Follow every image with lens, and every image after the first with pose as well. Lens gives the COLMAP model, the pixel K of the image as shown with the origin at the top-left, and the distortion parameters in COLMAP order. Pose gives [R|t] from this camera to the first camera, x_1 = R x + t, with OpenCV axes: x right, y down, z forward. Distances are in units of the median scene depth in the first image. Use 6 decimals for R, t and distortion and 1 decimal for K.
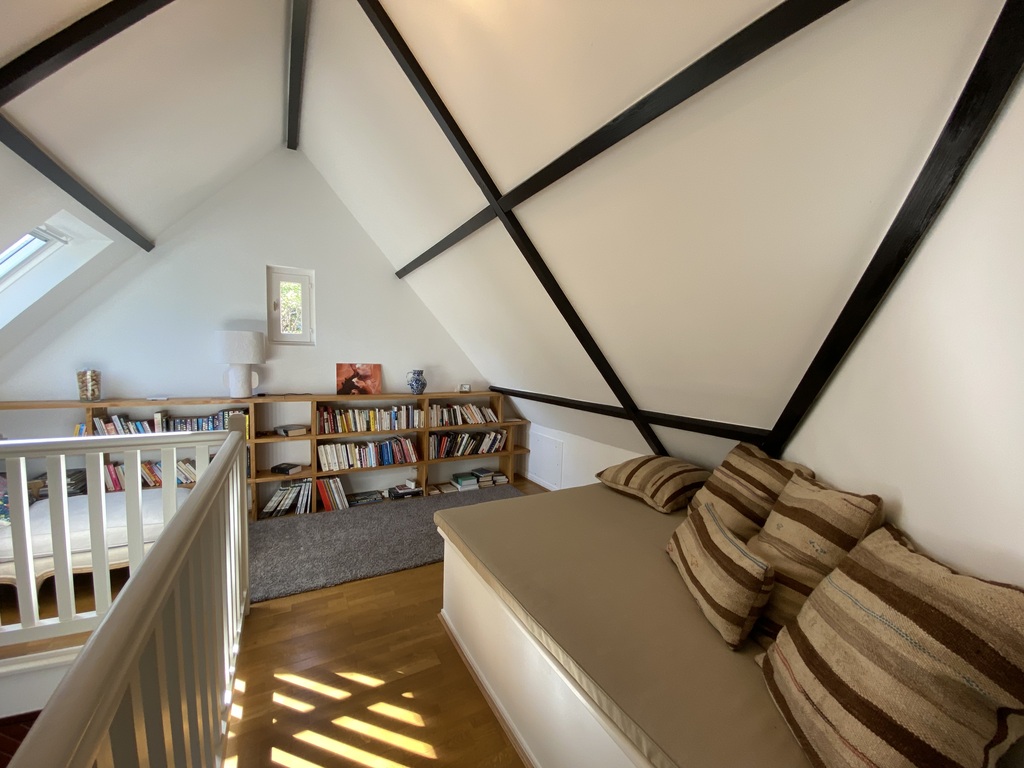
lens RADIAL K [[416.0, 0, 511.5], [0, 416.0, 386.3], [0, 0, 1]] dist [0.011989, -0.005127]
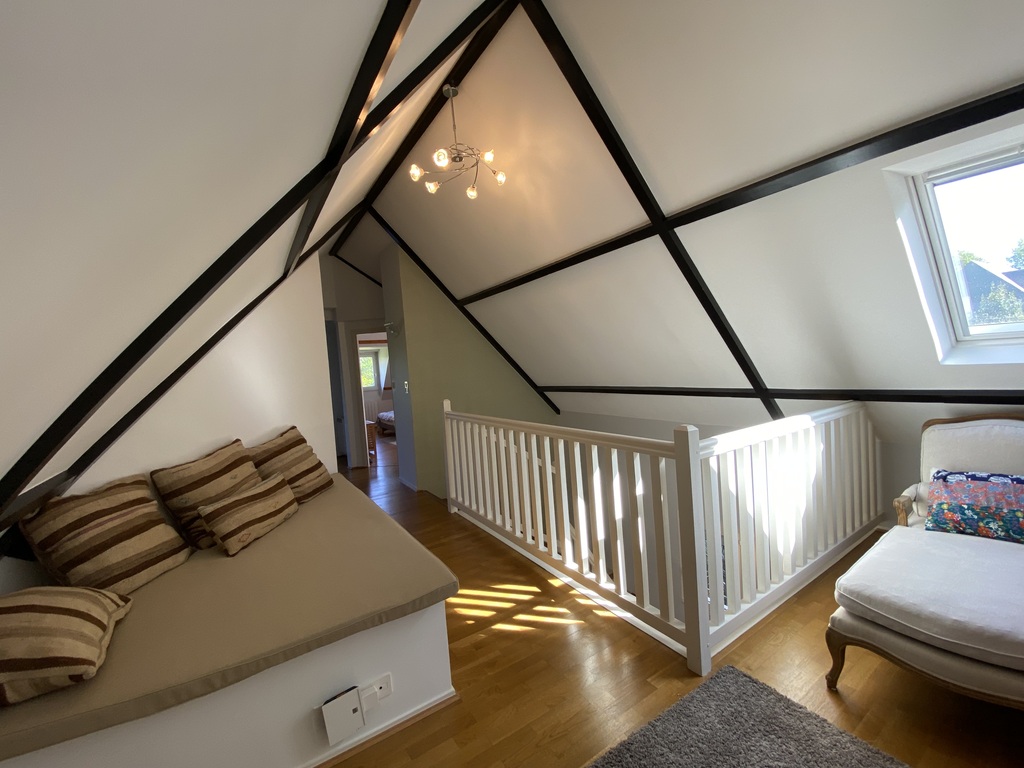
lens RADIAL K [[416.0, 0, 512.6], [0, 416.0, 383.0], [0, 0, 1]] dist [0.011989, -0.005127]
pose [[-0.995369, 0.060514, -0.074691, -0.320947], [0.050841, 0.990826, 0.125219, -0.165028], [0.081584, 0.120841, -0.989314, 2.168876]]
